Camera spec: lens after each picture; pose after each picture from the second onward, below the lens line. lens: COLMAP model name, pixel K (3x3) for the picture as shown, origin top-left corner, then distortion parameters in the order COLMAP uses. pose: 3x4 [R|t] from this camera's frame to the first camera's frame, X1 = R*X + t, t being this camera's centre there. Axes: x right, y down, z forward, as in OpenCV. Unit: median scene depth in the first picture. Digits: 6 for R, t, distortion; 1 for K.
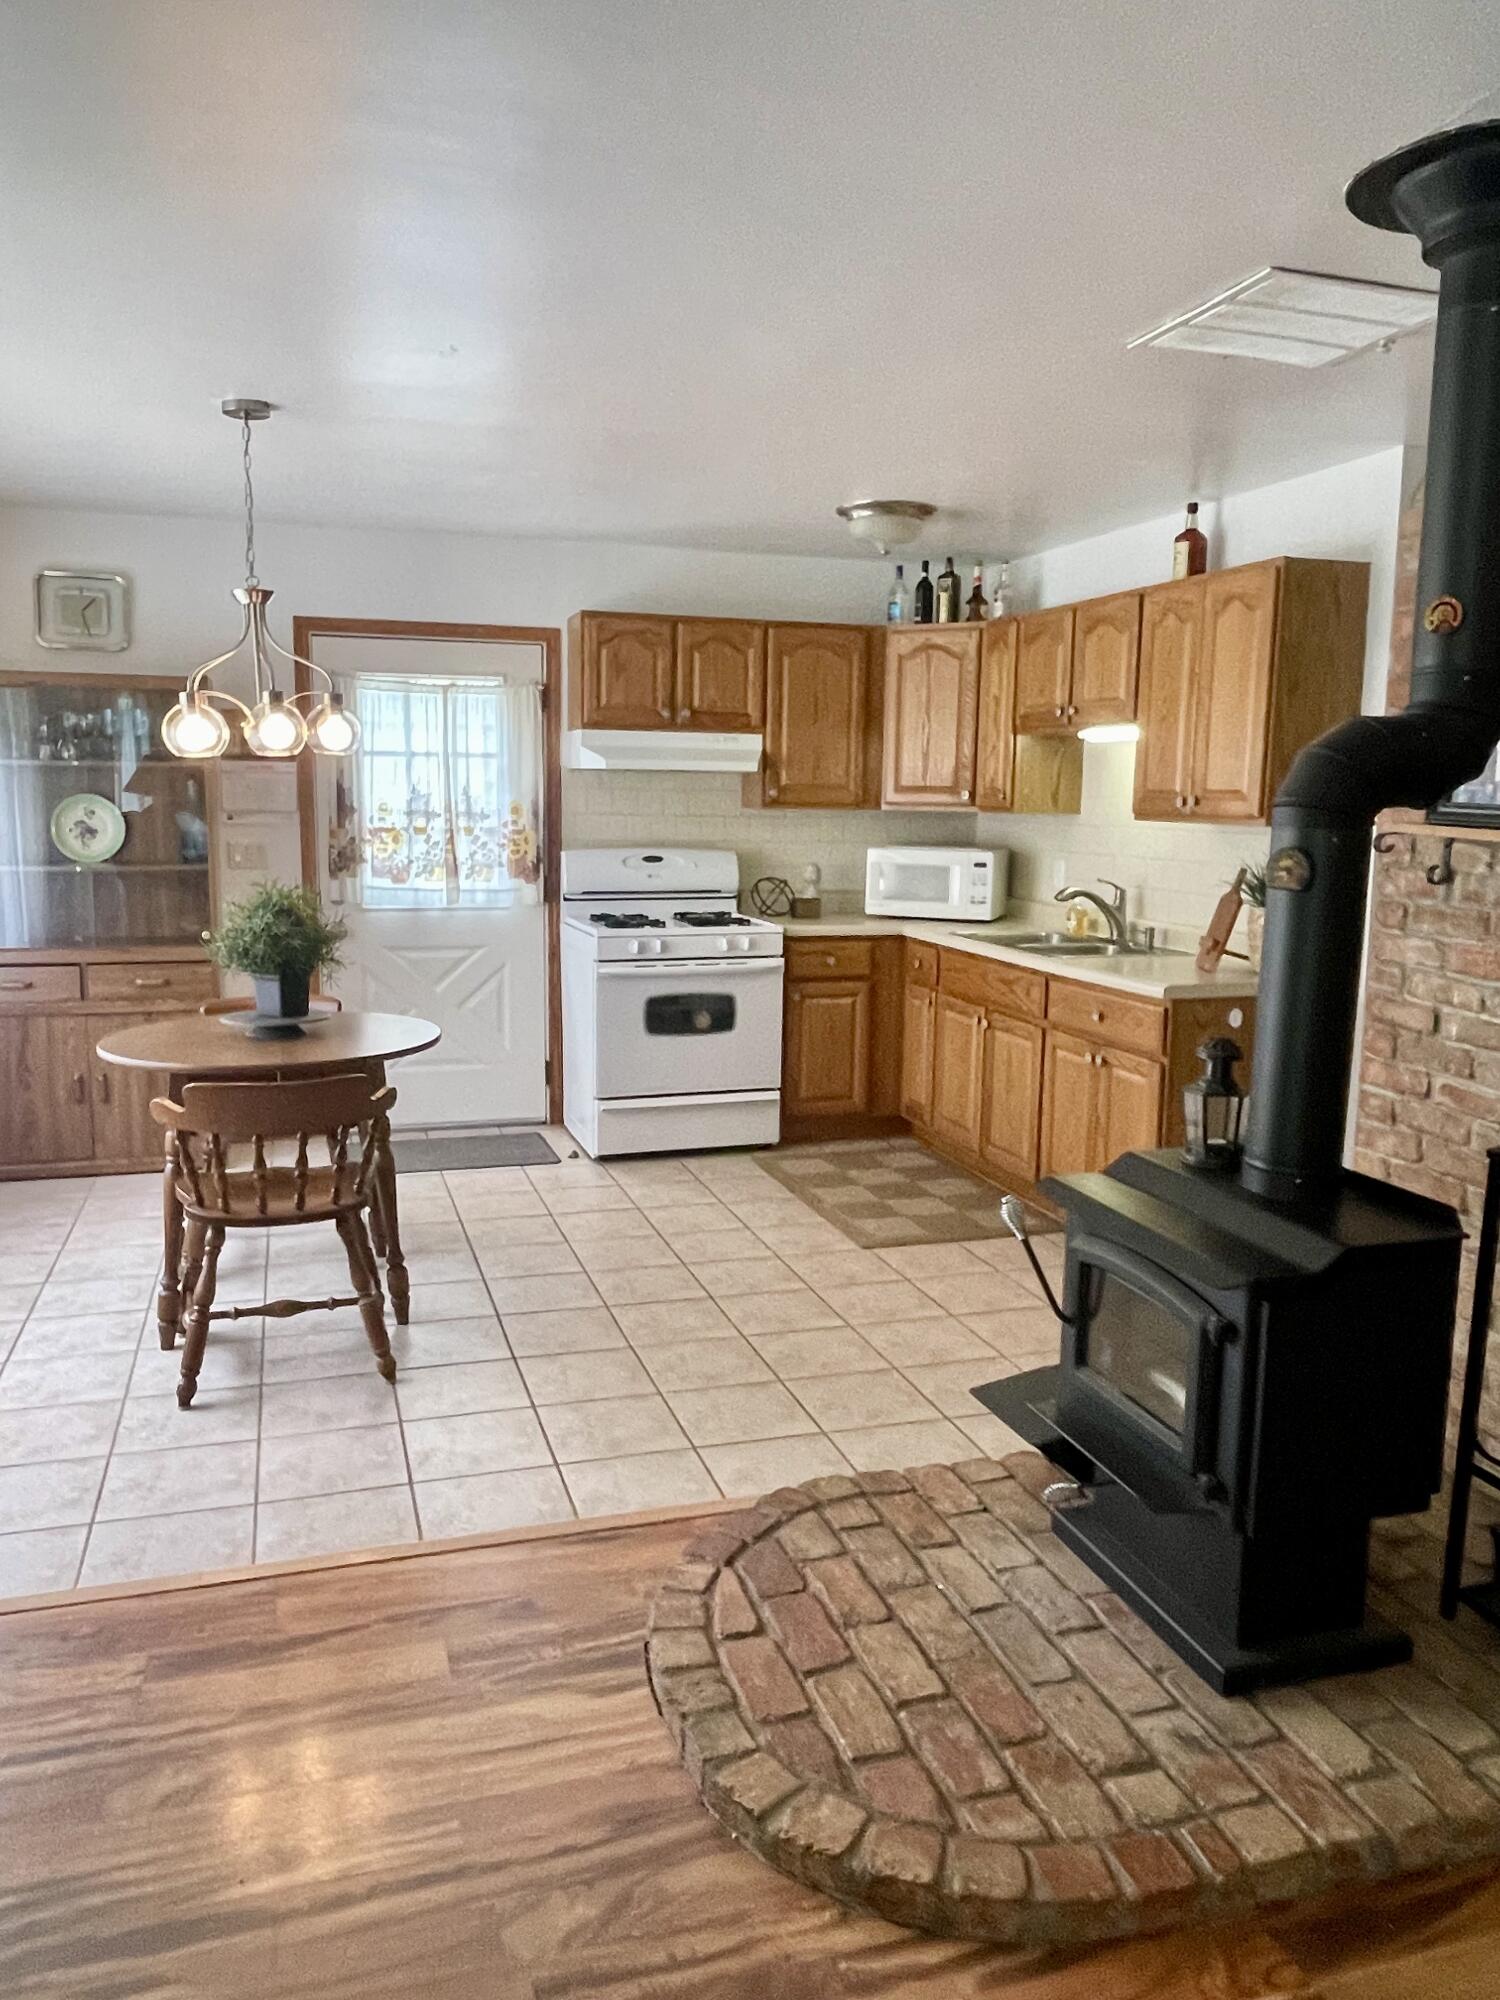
lens RADIAL K [[1417.0, 0, 738.0], [0, 1417.0, 997.8], [0, 0, 1]] dist [0.017523, -0.000582]
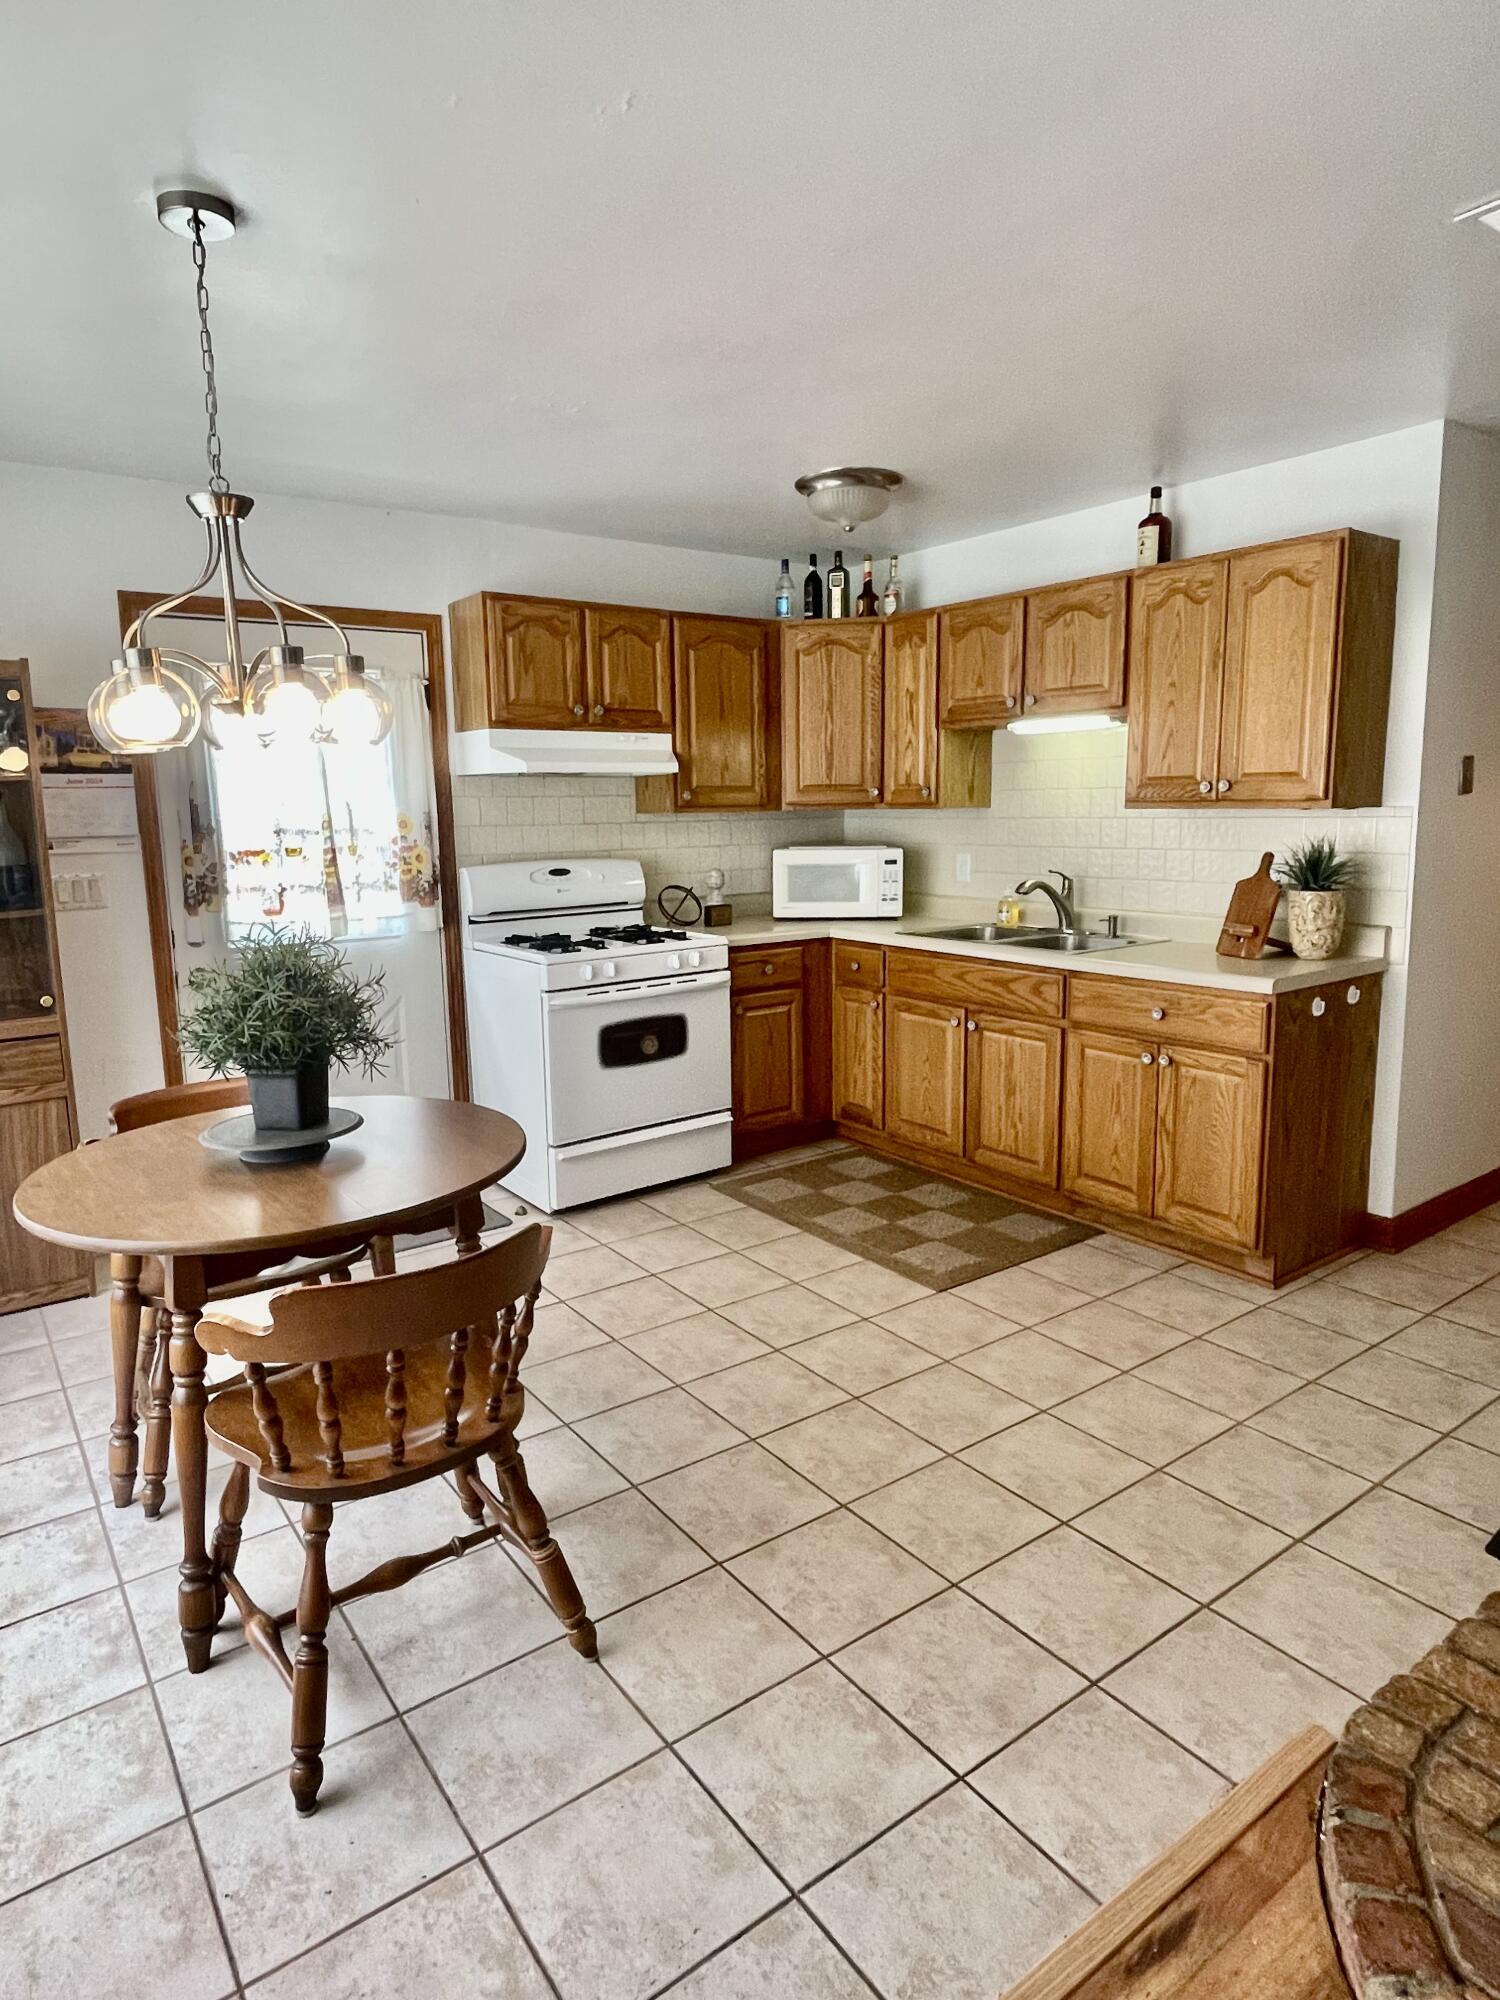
lens RADIAL K [[1157.3, 0, 754.0], [0, 1157.3, 992.4], [0, 0, 1]] dist [-0.000787, 0.000514]
pose [[0.947994, -0.081432, 0.307694, -0.190204], [0.075894, 0.996666, 0.029941, -0.035881], [-0.309106, -0.005032, 0.951014, 0.269288]]
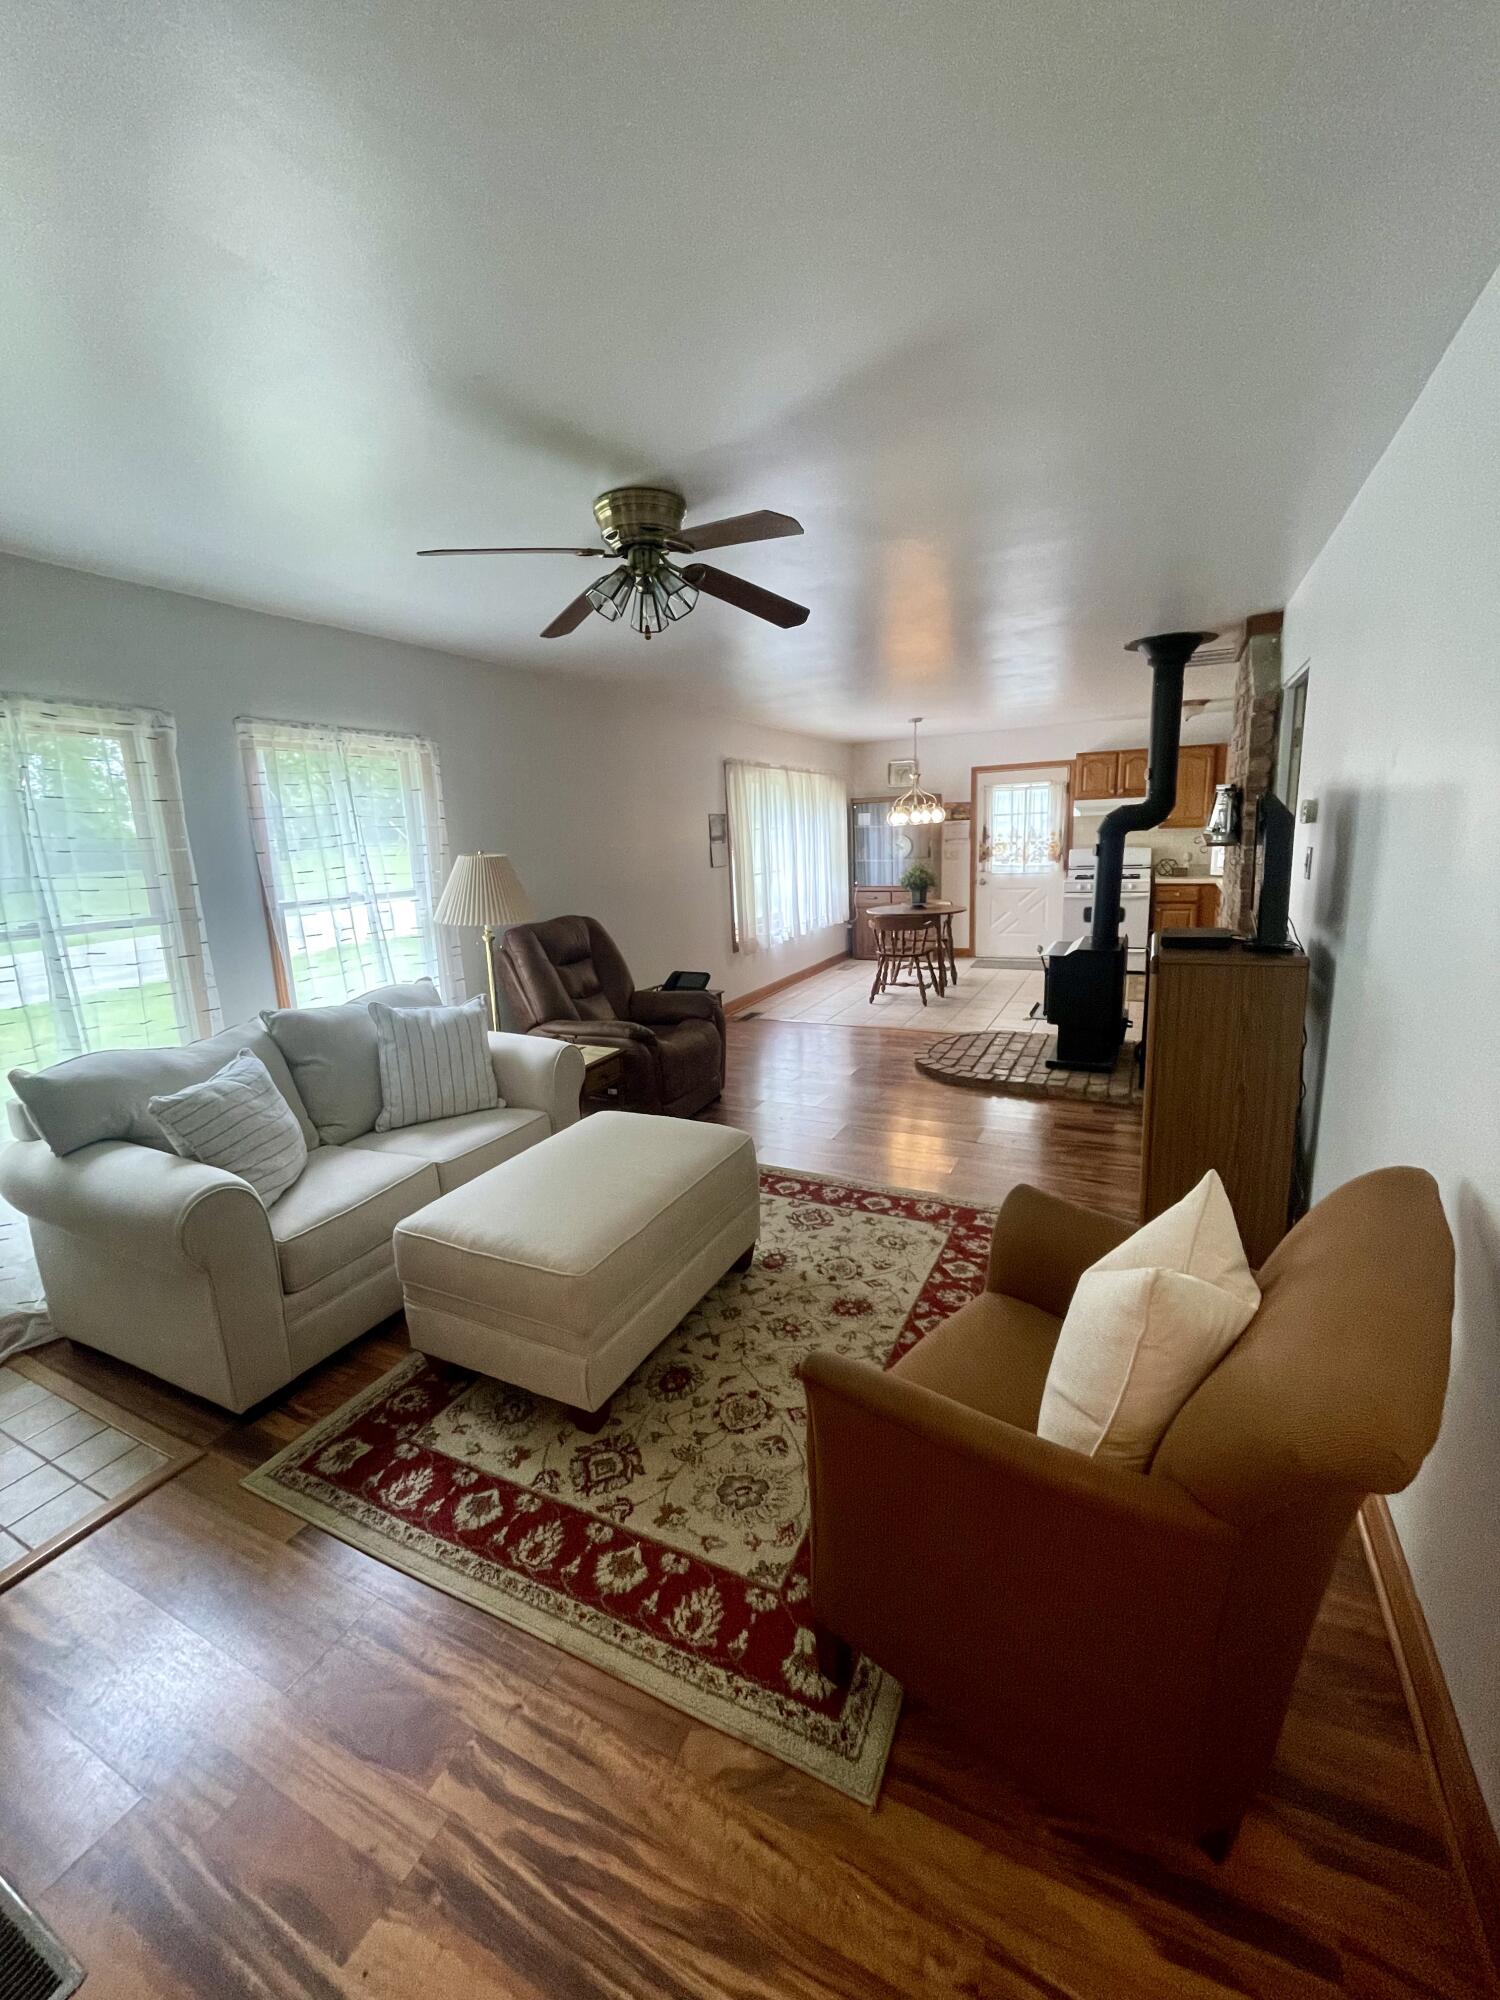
lens RADIAL K [[807.6, 0, 747.9], [0, 807.6, 997.9], [0, 0, 1]] dist [-0.000337, -0.000025]
pose [[0.719609, 0.099372, -0.687232, 0.497904], [-0.049258, 0.994519, 0.092225, 0.056015], [0.692630, -0.032514, 0.720560, -0.451354]]
